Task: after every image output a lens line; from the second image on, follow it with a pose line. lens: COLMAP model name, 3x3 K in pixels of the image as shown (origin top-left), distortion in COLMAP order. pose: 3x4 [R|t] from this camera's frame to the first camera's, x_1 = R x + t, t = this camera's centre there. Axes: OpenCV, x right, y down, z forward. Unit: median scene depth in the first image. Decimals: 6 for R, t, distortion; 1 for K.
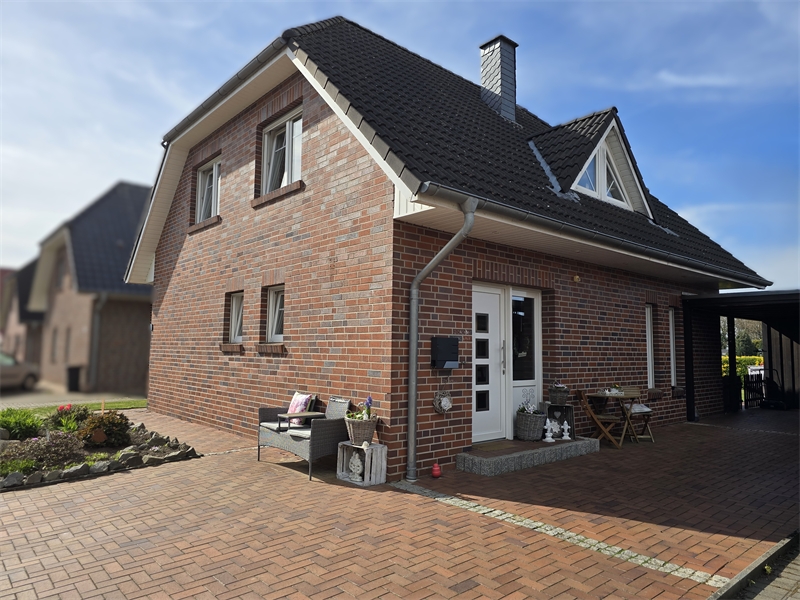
lens RADIAL K [[525.6, 0, 400.0], [0, 525.6, 300.0], [0, 0, 1]] dist [0.068031, -0.073884]
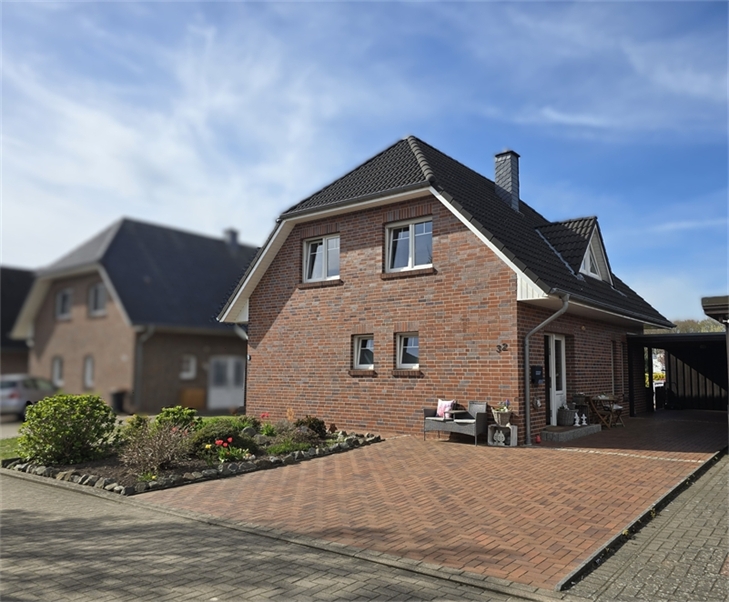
lens RADIAL K [[542.9, 0, 402.1], [0, 542.9, 327.8], [0, 0, 1]] dist [0.146539, -0.280119]
pose [[0.976498, 0.004746, 0.215472, -0.569840], [-0.008074, 0.999861, 0.014569, -0.060681], [-0.215373, -0.015967, 0.976401, -0.526815]]
